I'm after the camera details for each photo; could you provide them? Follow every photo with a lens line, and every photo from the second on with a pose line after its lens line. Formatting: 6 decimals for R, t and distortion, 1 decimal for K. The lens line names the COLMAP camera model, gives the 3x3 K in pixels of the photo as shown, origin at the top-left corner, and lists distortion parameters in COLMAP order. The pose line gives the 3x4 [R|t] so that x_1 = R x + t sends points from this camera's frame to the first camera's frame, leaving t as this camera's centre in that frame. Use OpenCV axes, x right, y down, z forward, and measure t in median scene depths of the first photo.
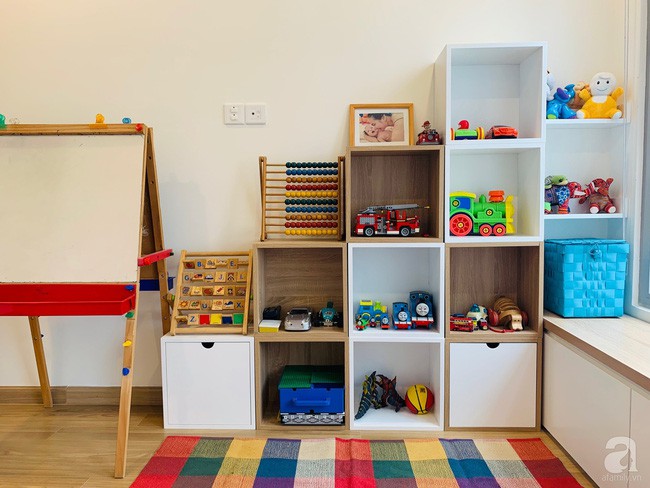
lens RADIAL K [[502.2, 0, 323.4], [0, 502.2, 243.4], [0, 0, 1]] dist [0.024960, -0.030252]
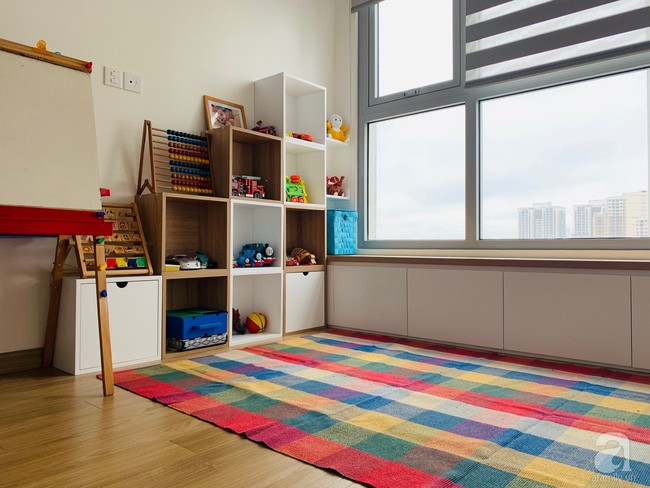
lens RADIAL K [[502.2, 0, 328.9], [0, 502.2, 245.2], [0, 0, 1]] dist [0.024960, -0.030252]
pose [[0.614454, 0.016391, 0.788782, -0.801734], [0.044978, 0.997430, -0.055764, 0.198523], [-0.787669, 0.069742, 0.612138, 0.006994]]
